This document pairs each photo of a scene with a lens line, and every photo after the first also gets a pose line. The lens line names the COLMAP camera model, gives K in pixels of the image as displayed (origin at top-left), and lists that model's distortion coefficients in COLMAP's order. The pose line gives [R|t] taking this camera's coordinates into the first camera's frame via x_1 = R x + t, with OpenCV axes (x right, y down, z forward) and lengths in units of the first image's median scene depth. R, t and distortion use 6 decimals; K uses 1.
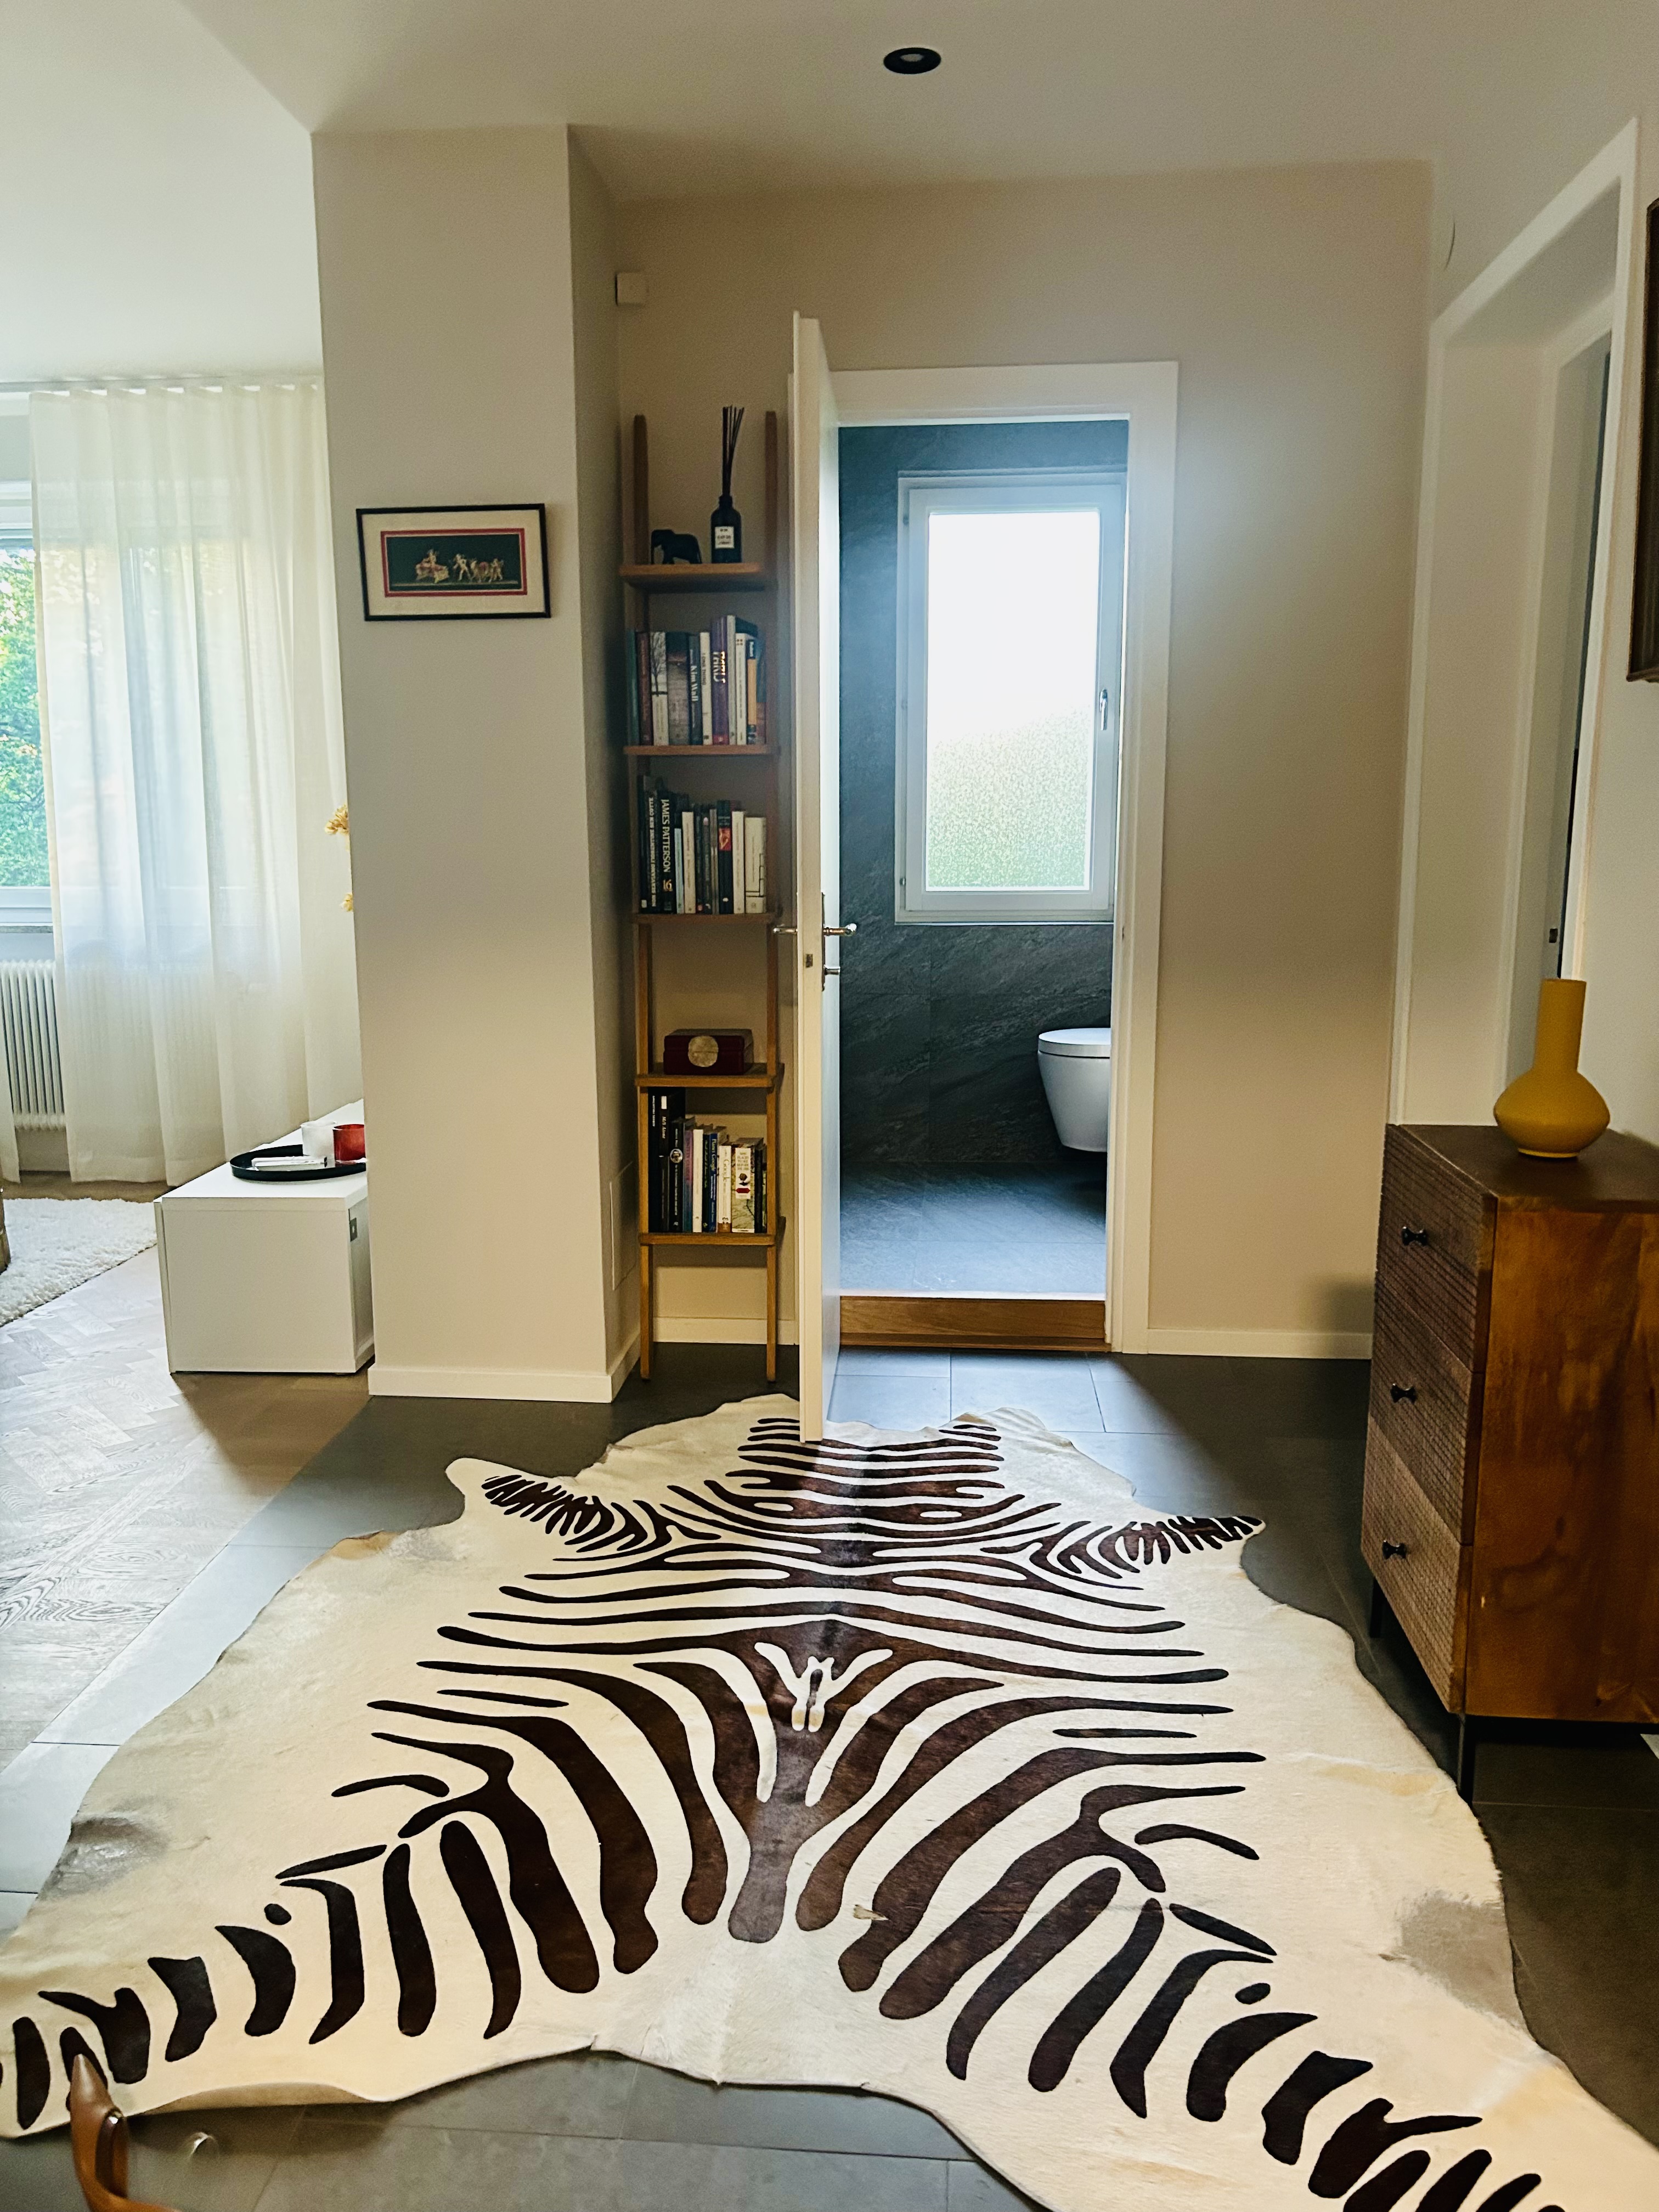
lens RADIAL K [[1655.5, 0, 814.0], [0, 1655.5, 1114.6], [0, 0, 1]] dist [0.062409, -0.061068]
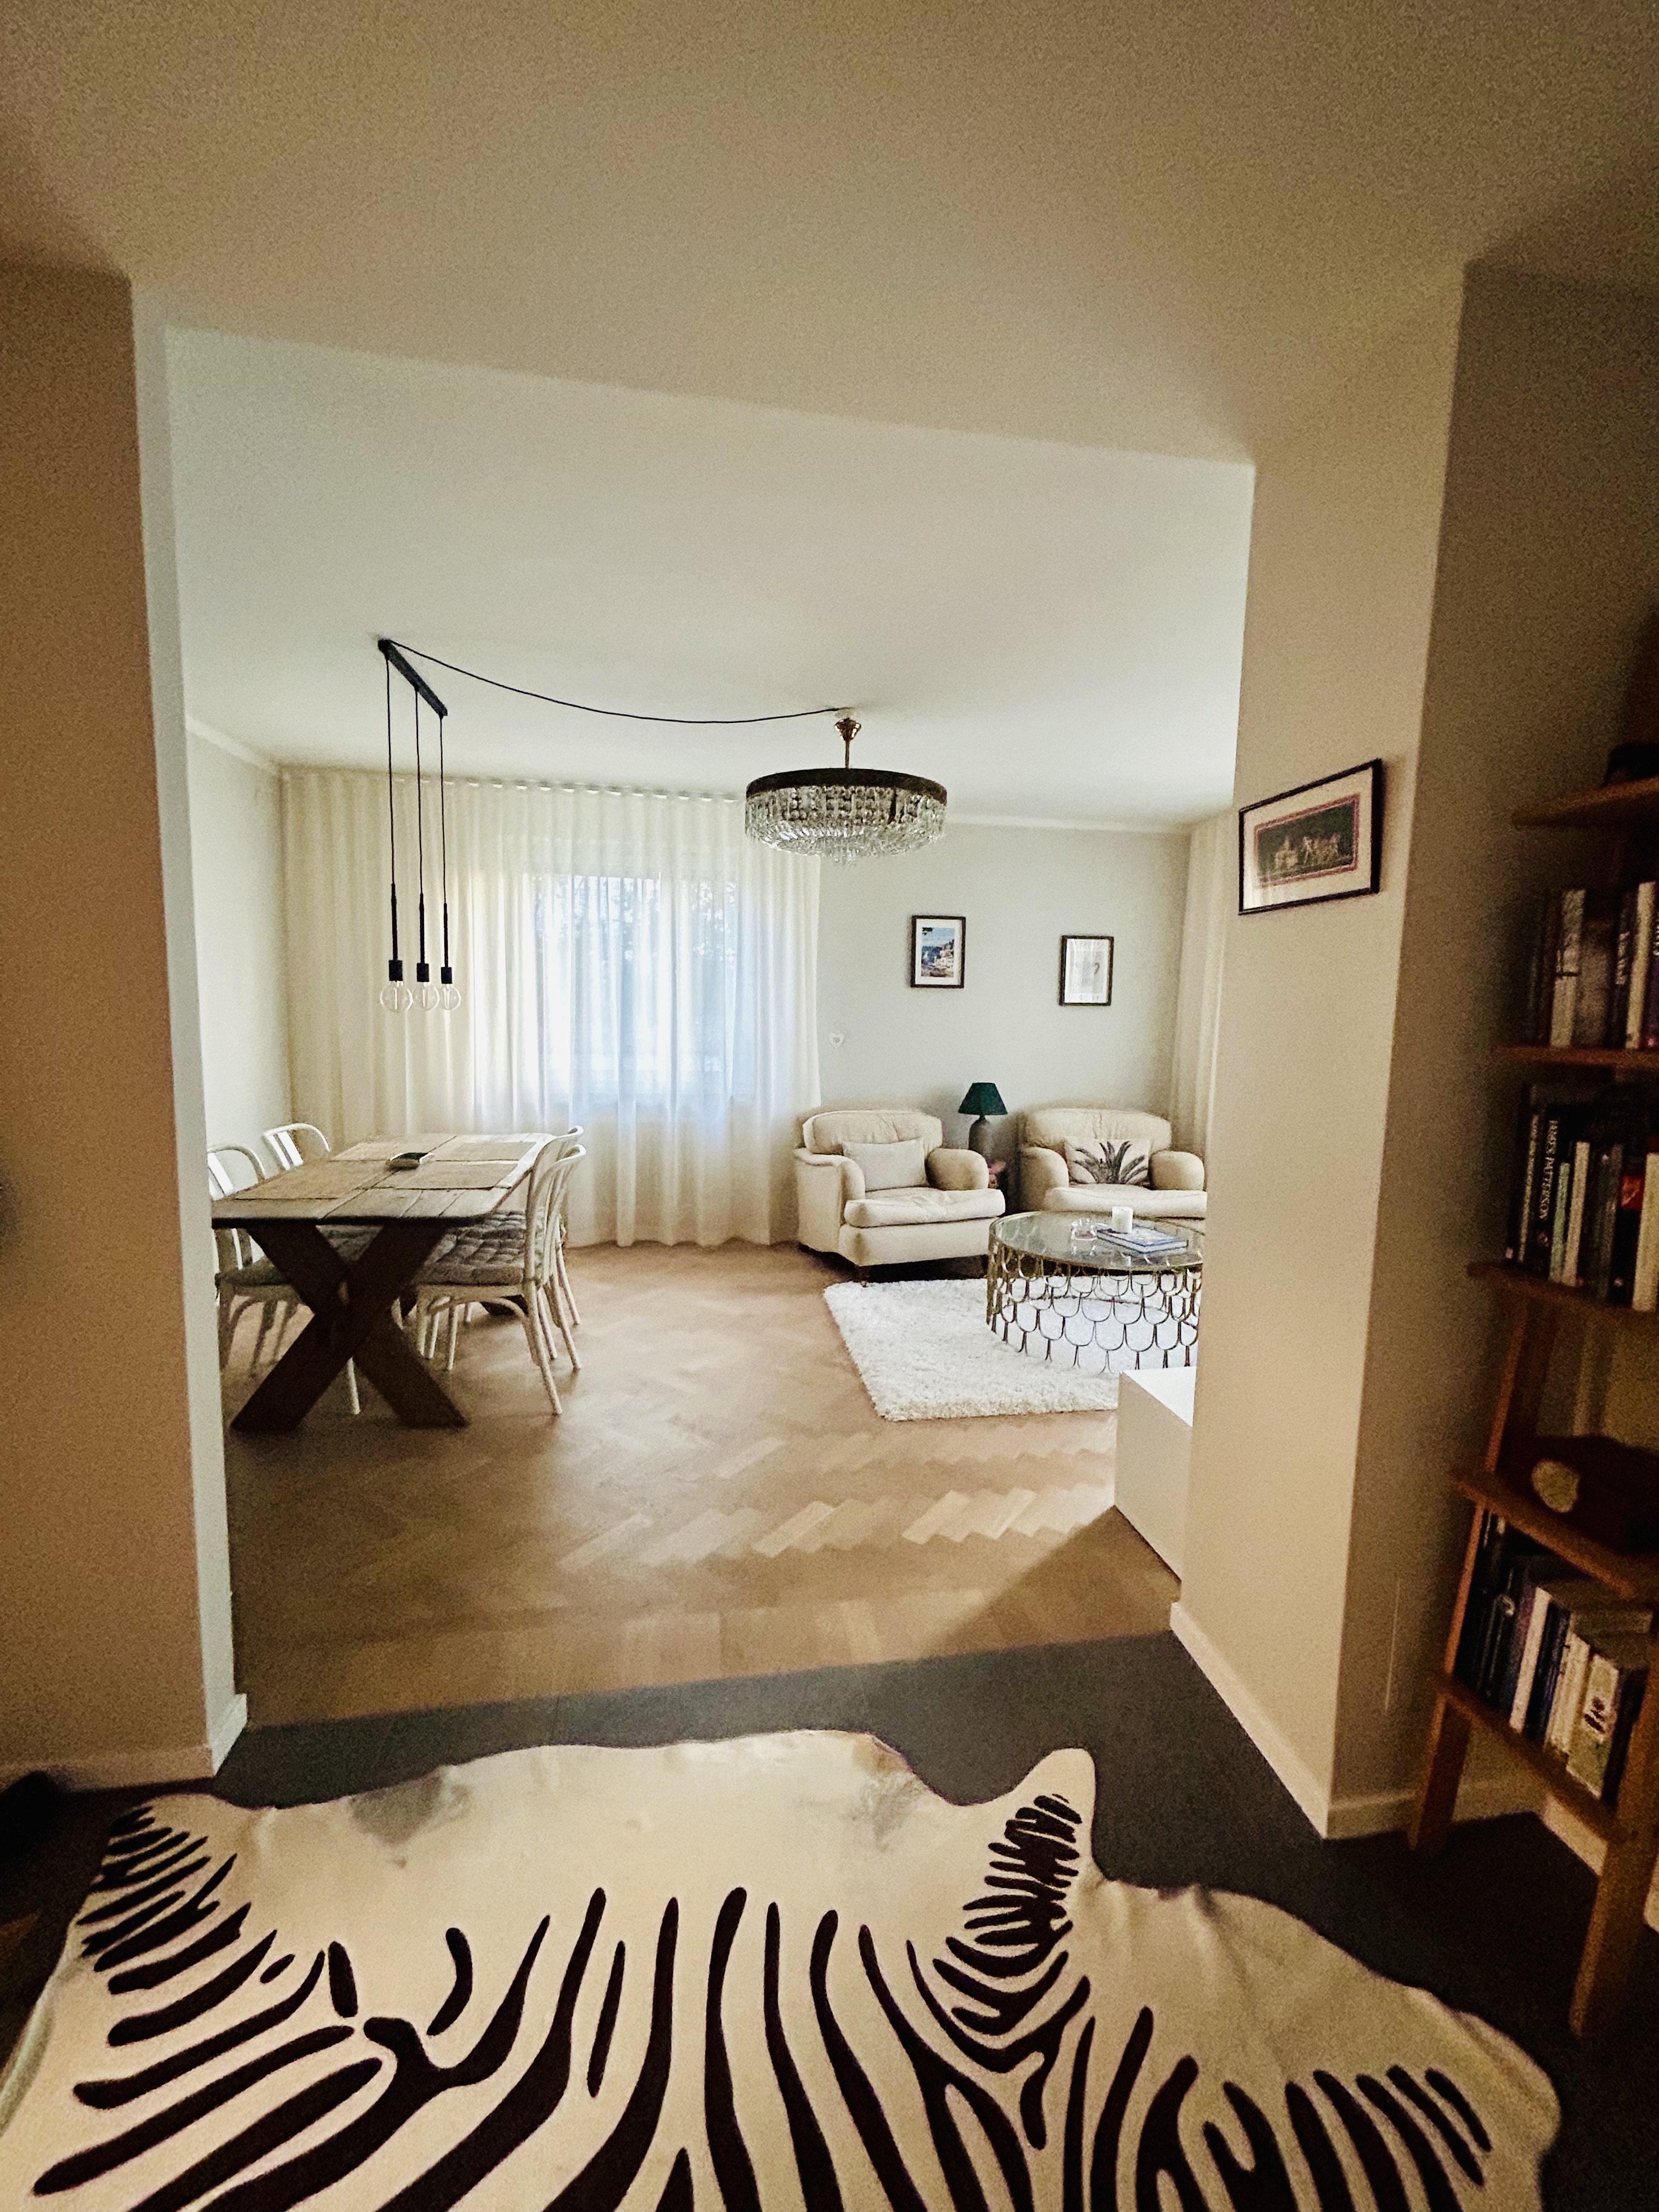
lens RADIAL K [[899.6, 0, 826.9], [0, 899.6, 1096.8], [0, 0, 1]] dist [0.000227, 0.000630]
pose [[0.243394, 0.111654, -0.963479, 0.205951], [-0.191051, 0.979410, 0.065237, -0.167660], [0.950925, 0.168196, 0.259714, 0.611081]]
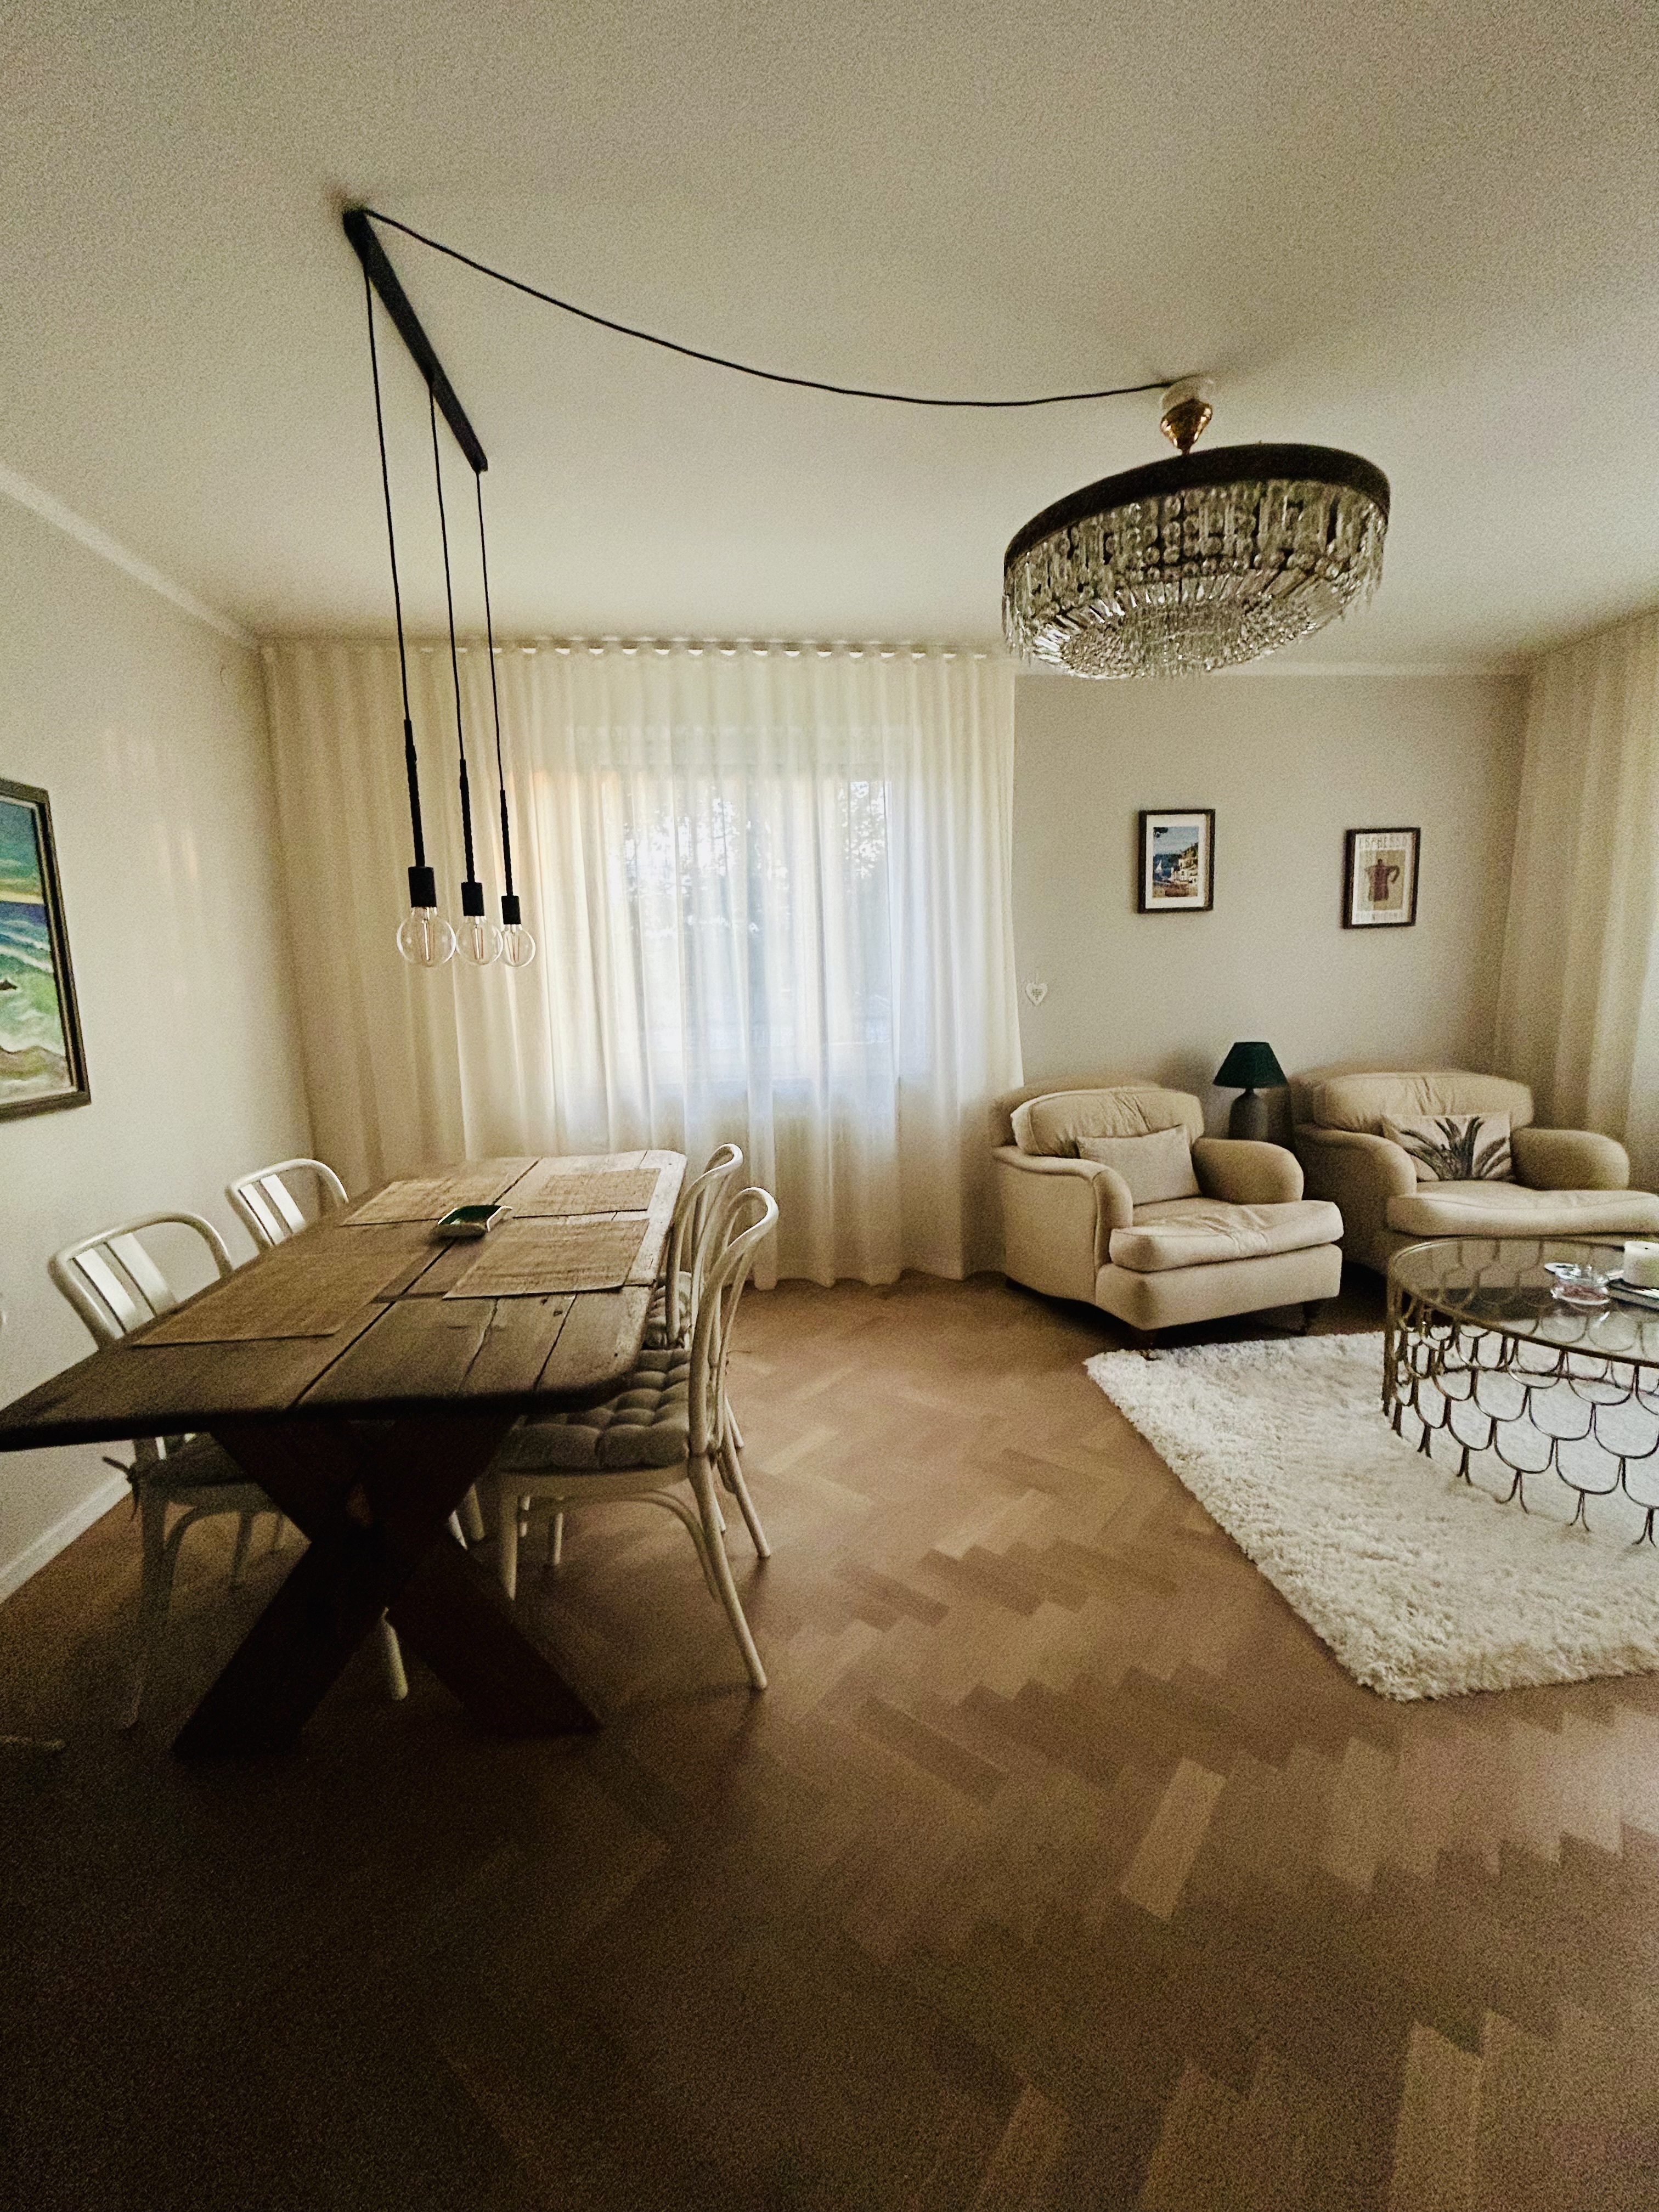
lens RADIAL K [[899.6, 0, 826.8], [0, 899.6, 1097.9], [0, 0, 1]] dist [0.000227, 0.000630]
pose [[0.190097, 0.140894, -0.971603, -0.248474], [-0.142684, 0.983106, 0.114646, -0.126272], [0.971341, 0.116839, 0.206989, 0.538803]]
